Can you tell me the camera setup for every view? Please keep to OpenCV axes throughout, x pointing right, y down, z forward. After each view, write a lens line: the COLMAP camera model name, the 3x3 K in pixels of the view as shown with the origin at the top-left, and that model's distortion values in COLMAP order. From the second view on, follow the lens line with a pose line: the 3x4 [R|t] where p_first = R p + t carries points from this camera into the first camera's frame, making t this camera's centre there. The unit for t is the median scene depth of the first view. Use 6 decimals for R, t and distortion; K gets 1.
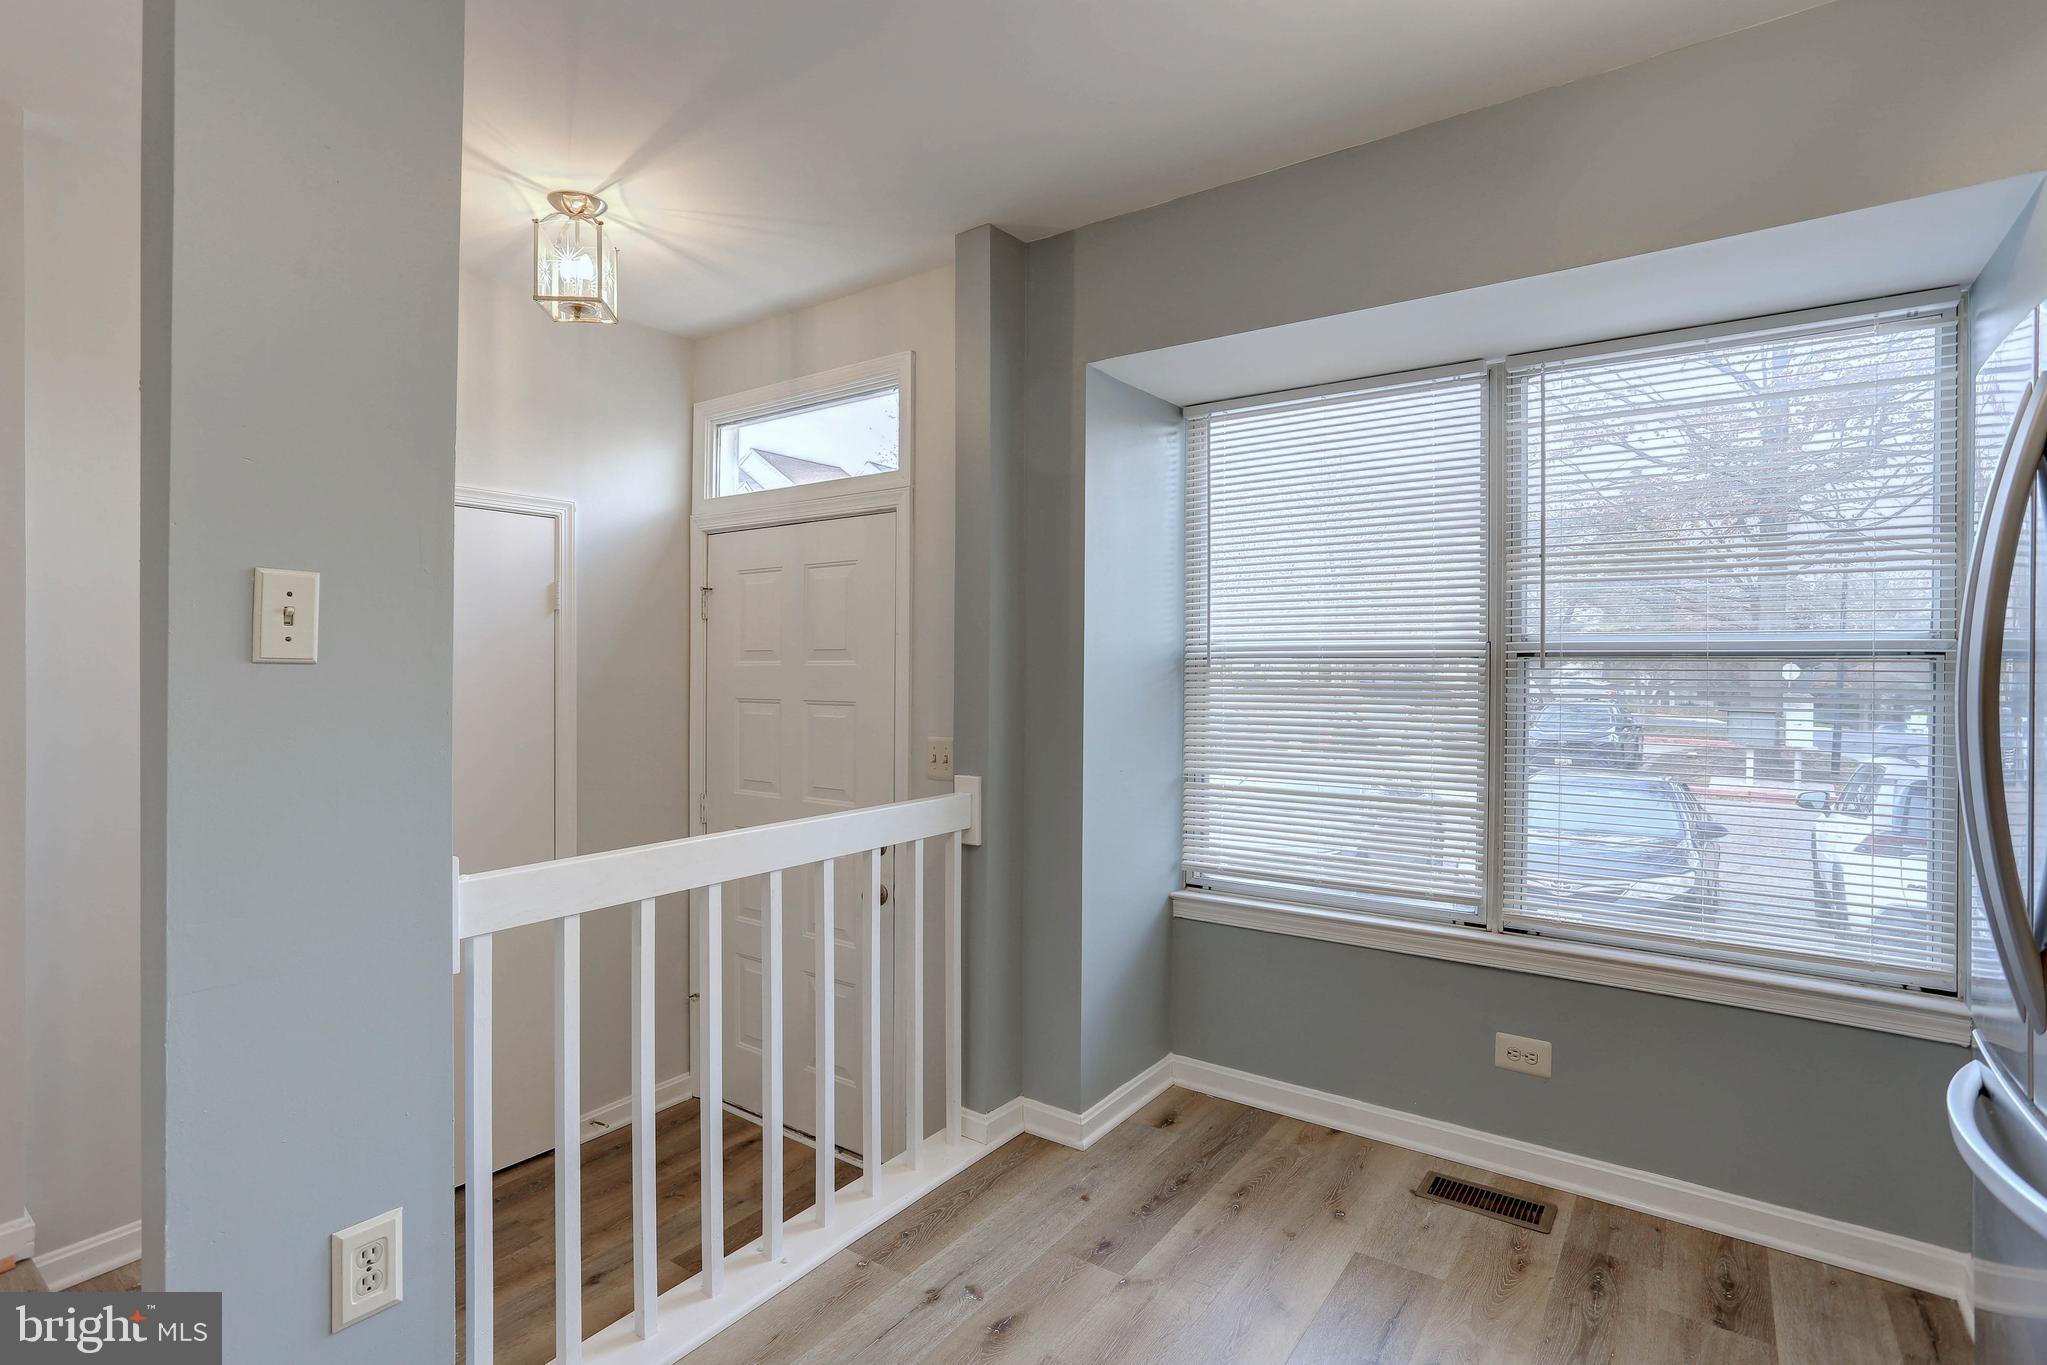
lens RADIAL K [[994.0, 0, 1015.8], [0, 994.0, 669.2], [0, 0, 1]] dist [-0.072186, 0.030419]
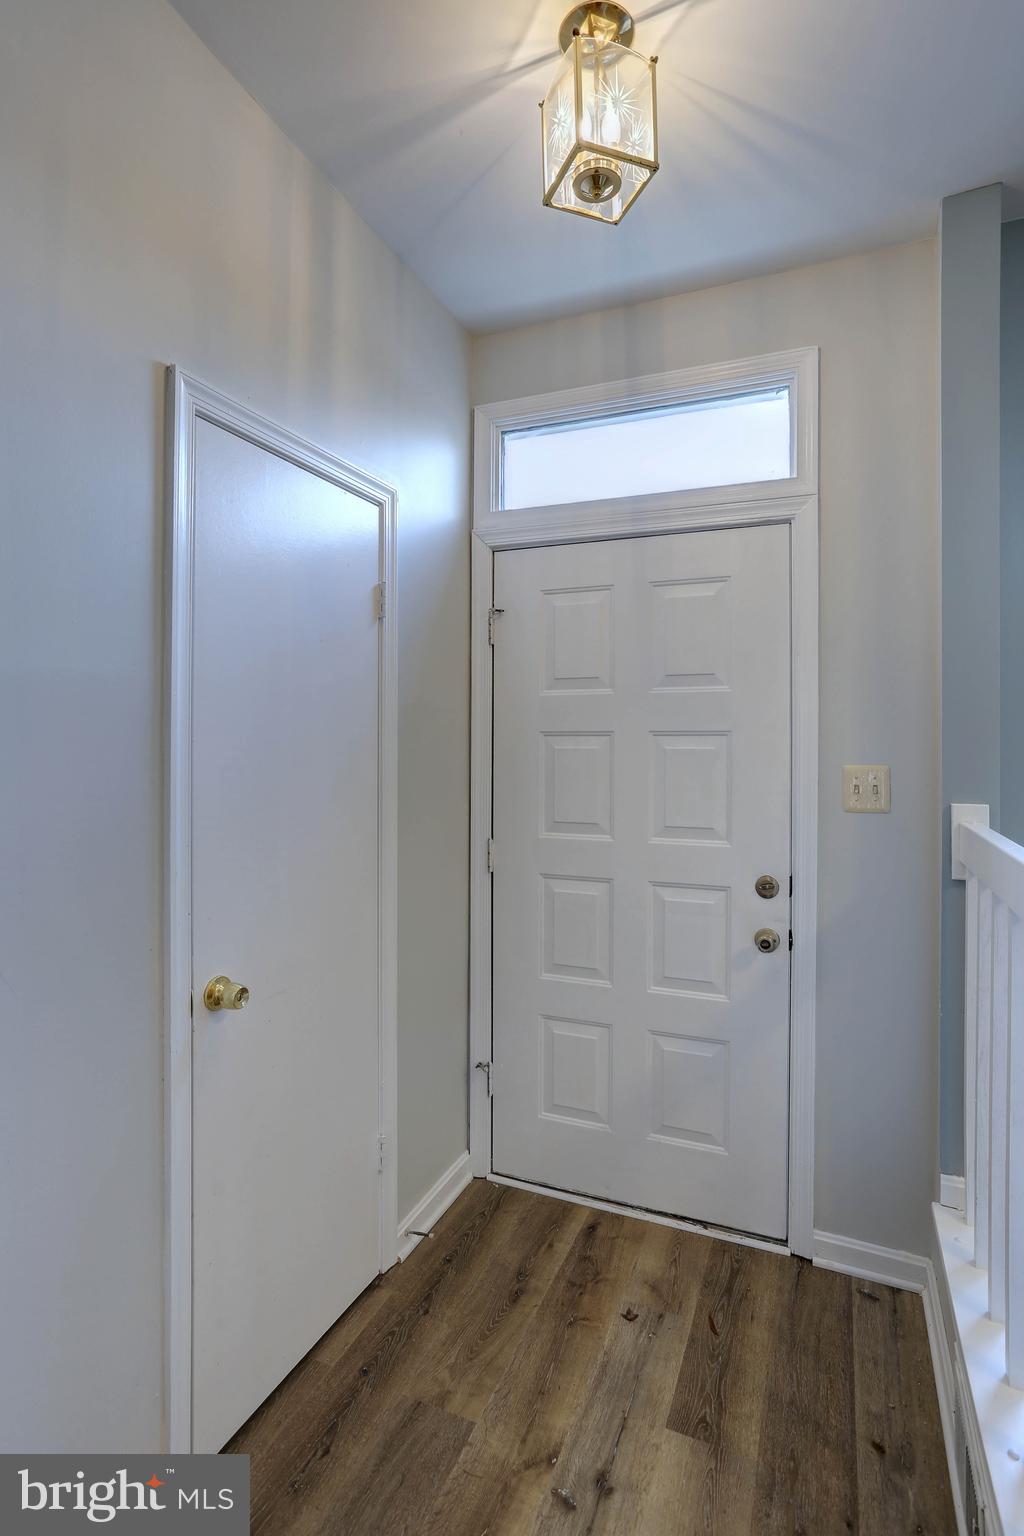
lens RADIAL K [[762.5, 0, 516.4], [0, 762.5, 746.2], [0, 0, 1]] dist [-0.046961, 0.029939]
pose [[0.975378, 0.000832, 0.220540, -0.497192], [-0.001869, 0.999988, 0.004492, 0.043041], [-0.220533, -0.004794, 0.975368, 0.352880]]
